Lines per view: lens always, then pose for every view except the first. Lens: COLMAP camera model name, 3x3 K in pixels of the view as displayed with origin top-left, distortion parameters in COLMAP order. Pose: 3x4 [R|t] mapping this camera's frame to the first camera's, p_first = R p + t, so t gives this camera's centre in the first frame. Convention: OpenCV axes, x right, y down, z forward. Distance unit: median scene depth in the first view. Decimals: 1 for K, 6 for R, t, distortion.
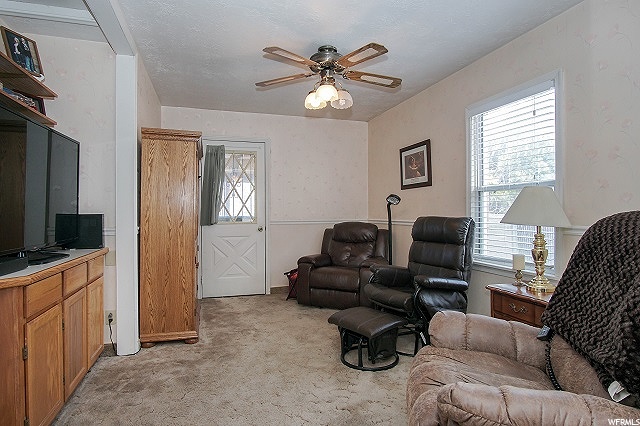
lens RADIAL K [[339.3, 0, 318.5], [0, 339.3, 210.5], [0, 0, 1]] dist [-0.039953, 0.000171]
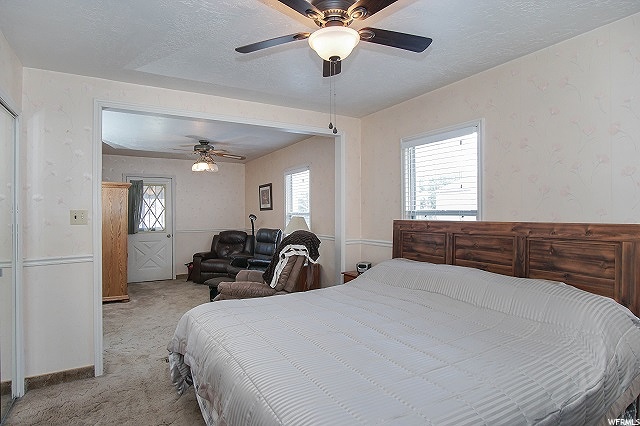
lens RADIAL K [[339.3, 0, 318.5], [0, 339.3, 210.5], [0, 0, 1]] dist [-0.039953, 0.000171]
pose [[0.973229, -0.001766, 0.229833, 0.144436], [0.003181, 0.999978, -0.005784, -0.051460], [-0.229818, 0.006360, 0.973213, -0.661095]]
